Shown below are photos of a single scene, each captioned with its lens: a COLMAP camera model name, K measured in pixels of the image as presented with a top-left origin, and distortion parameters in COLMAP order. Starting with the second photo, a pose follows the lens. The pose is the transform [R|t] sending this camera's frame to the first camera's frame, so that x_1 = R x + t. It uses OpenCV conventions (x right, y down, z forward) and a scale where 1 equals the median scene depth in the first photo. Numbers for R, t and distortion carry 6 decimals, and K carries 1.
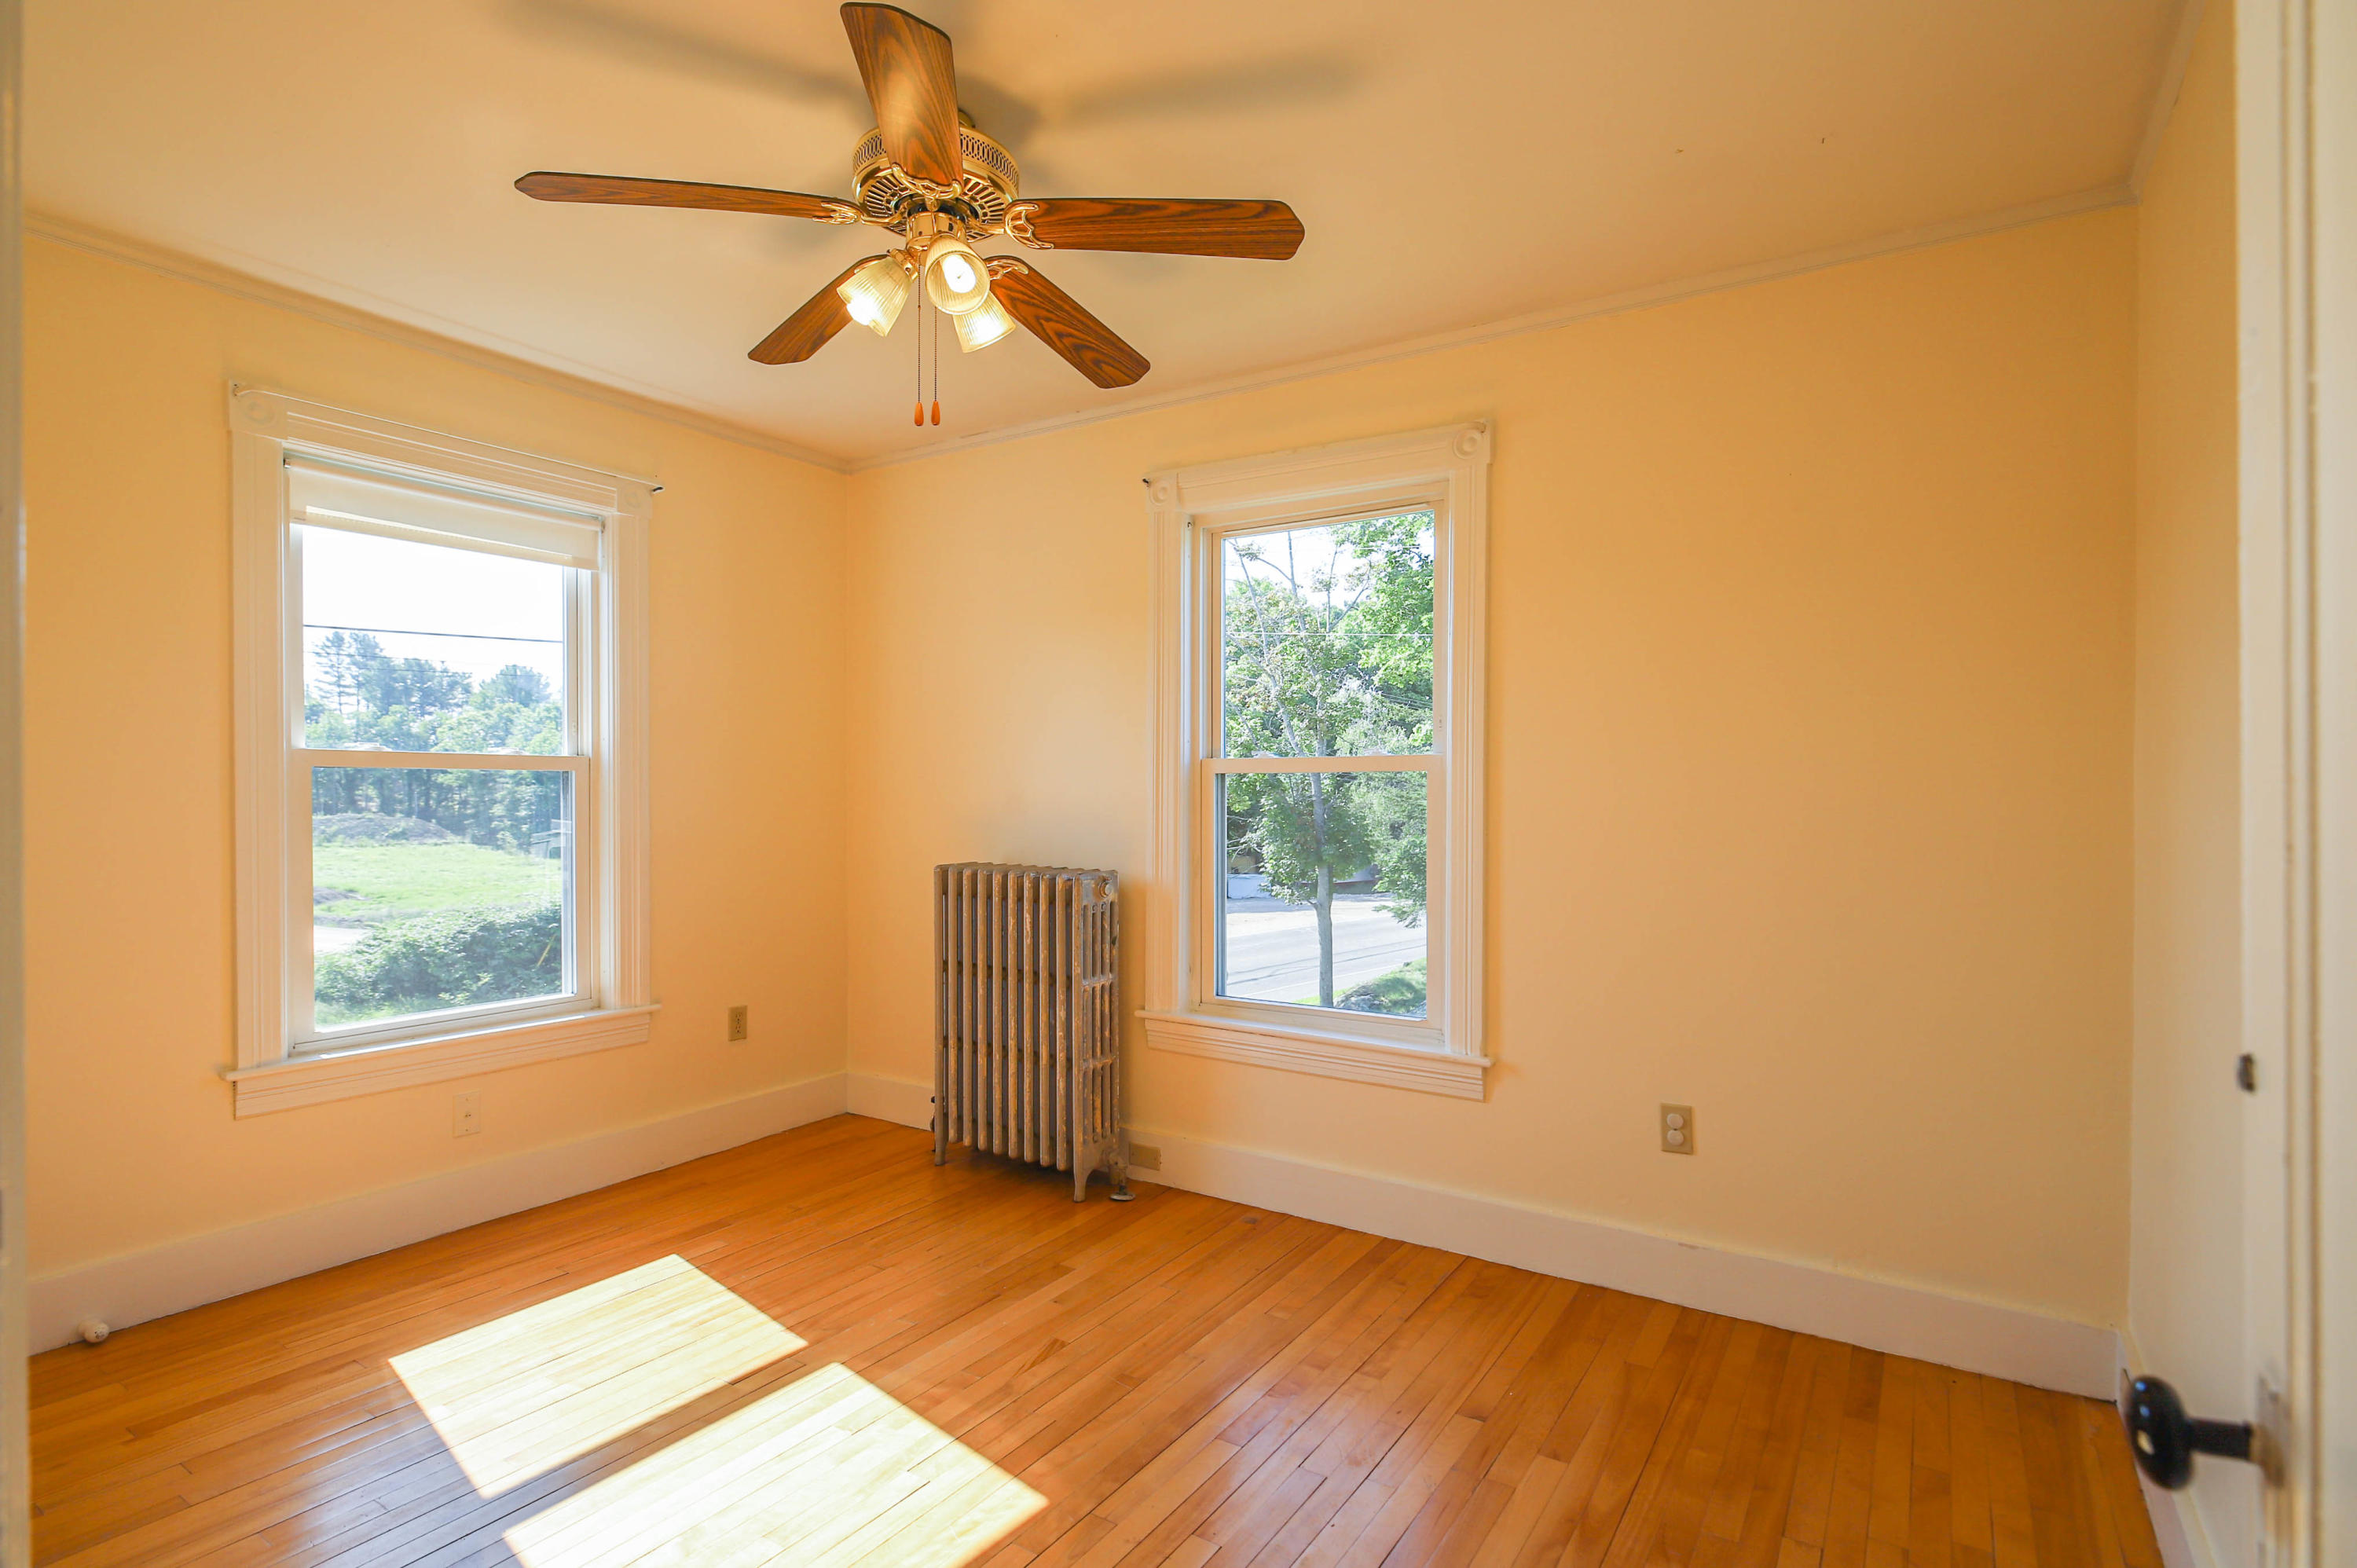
lens RADIAL K [[1148.0, 0, 1191.0], [0, 1148.0, 765.9], [0, 0, 1]] dist [0.004154, -0.000989]
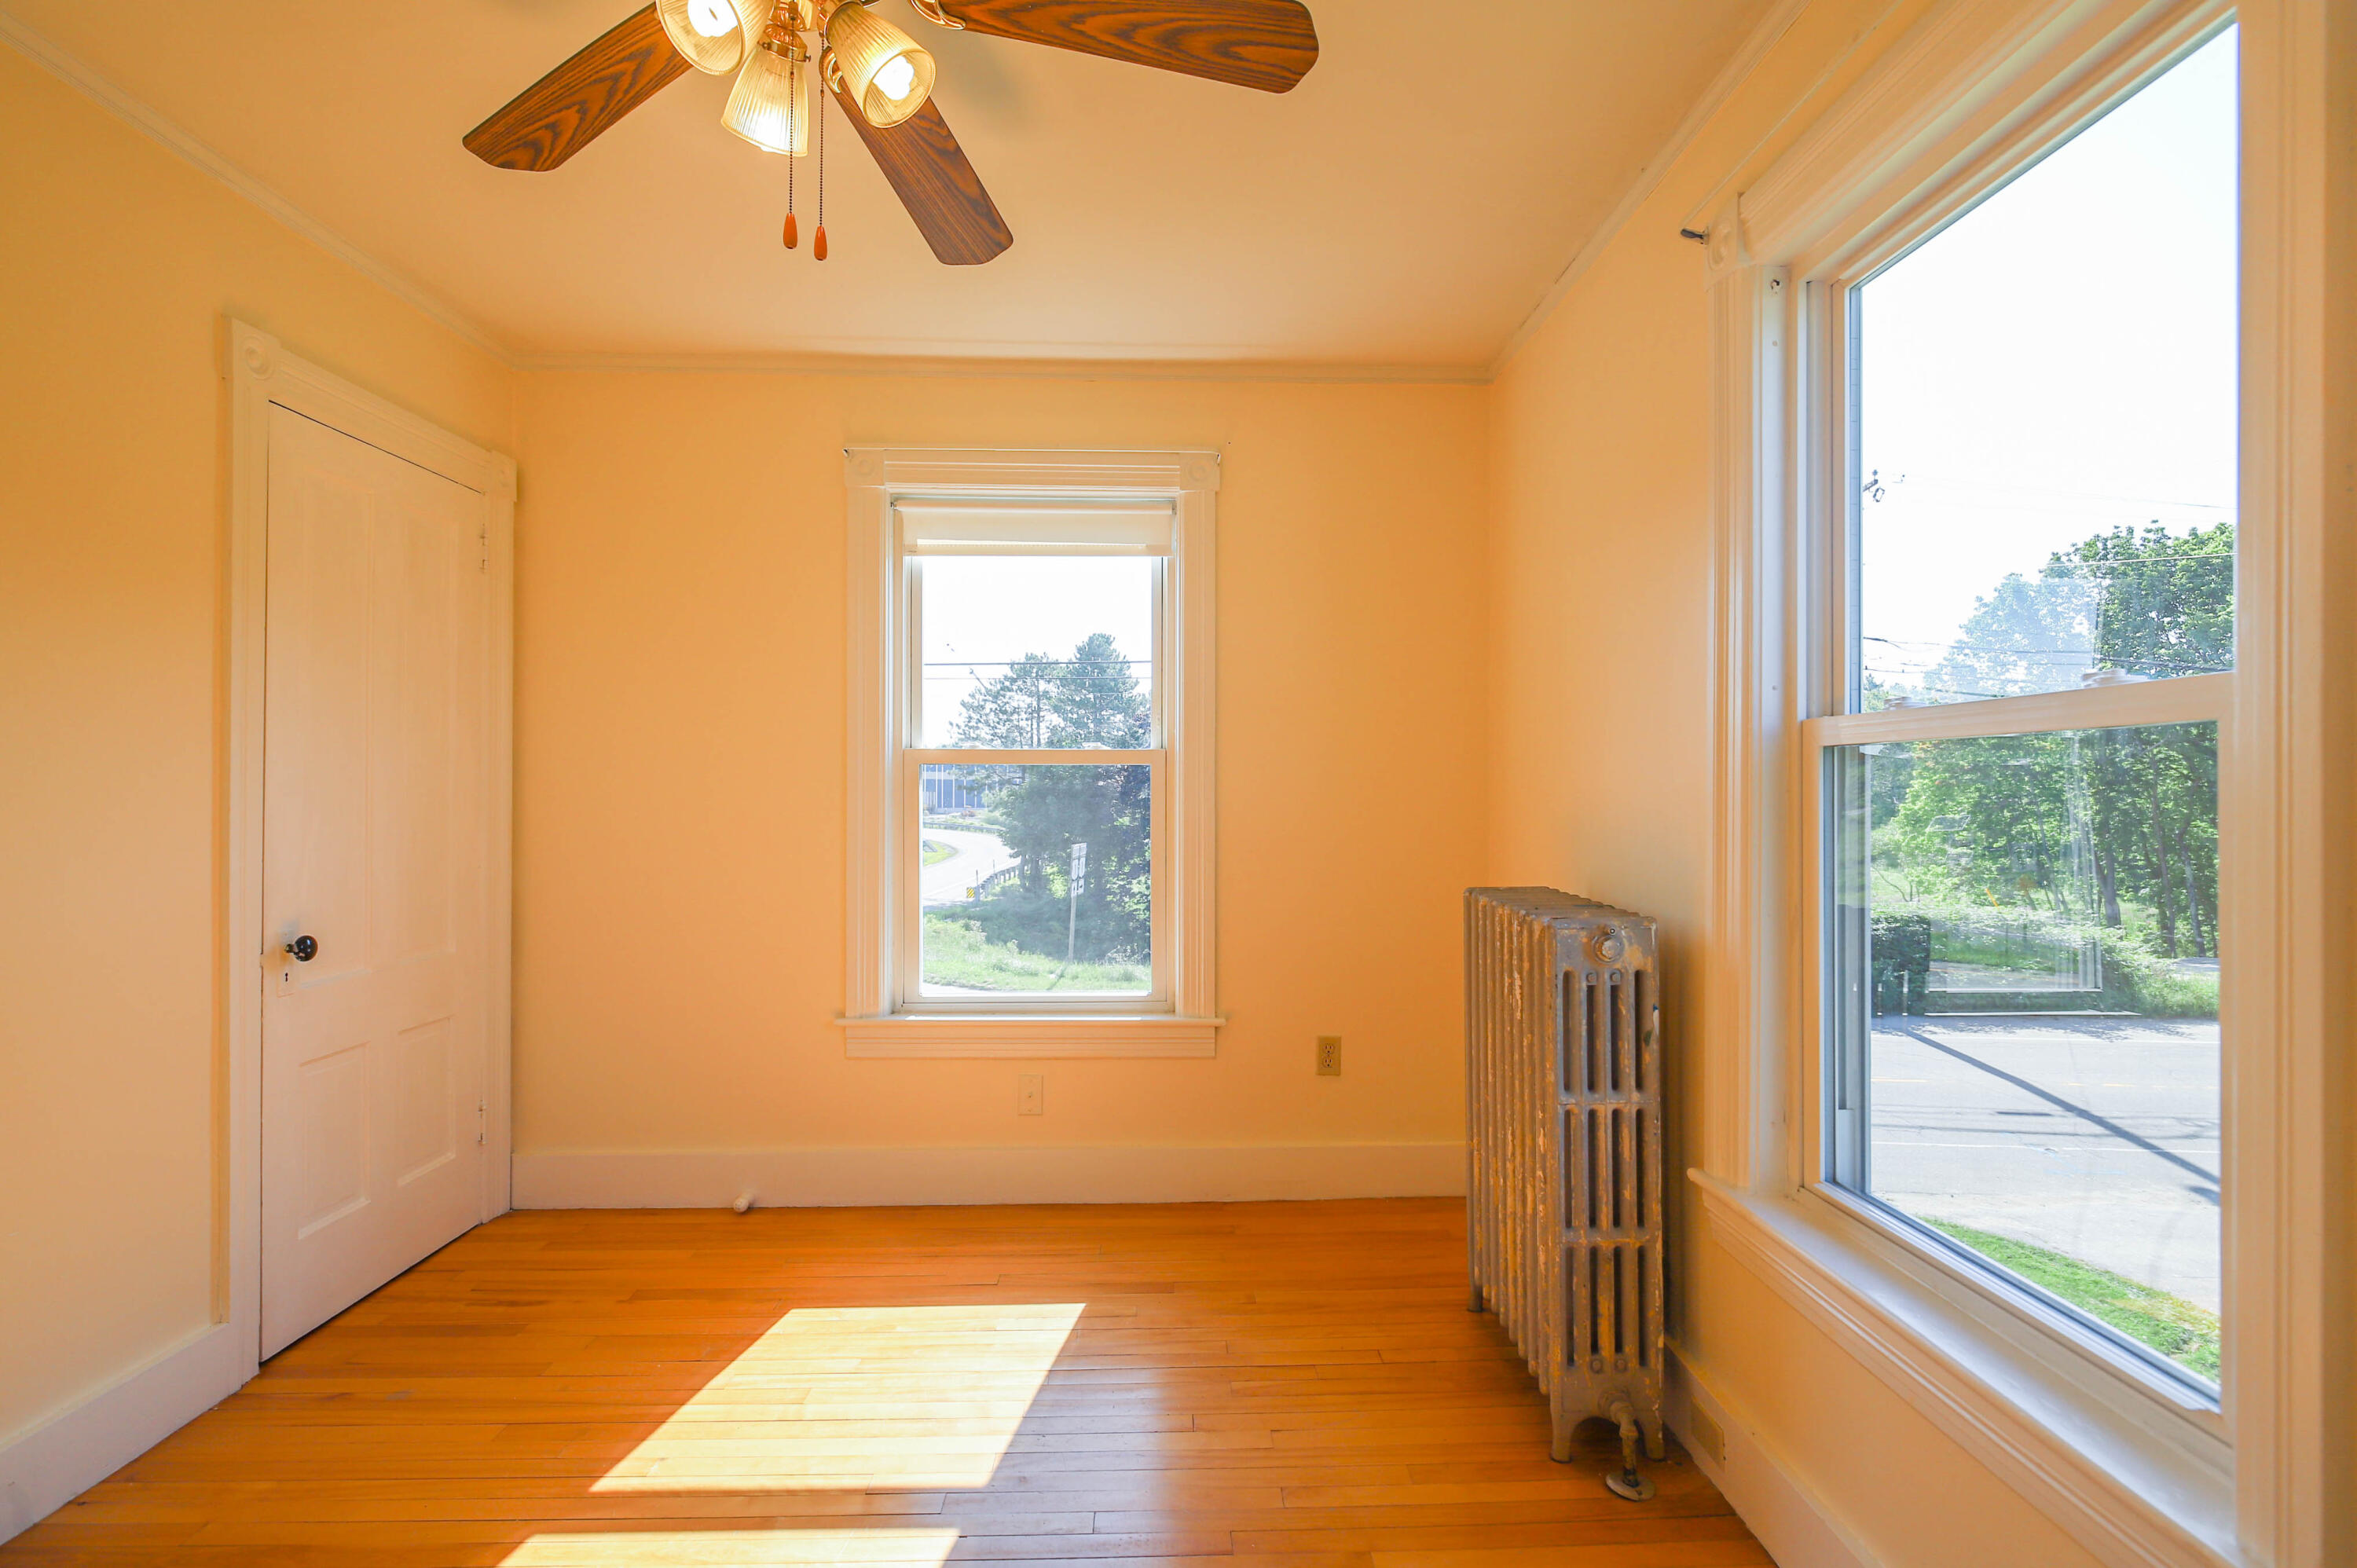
lens RADIAL K [[1148.0, 0, 1191.0], [0, 1148.0, 765.9], [0, 0, 1]] dist [0.004154, -0.000989]
pose [[0.571188, -0.017218, -0.820639, 0.289254], [0.018241, 0.999799, -0.008280, 0.014538], [0.820617, -0.010240, 0.571387, 0.486612]]
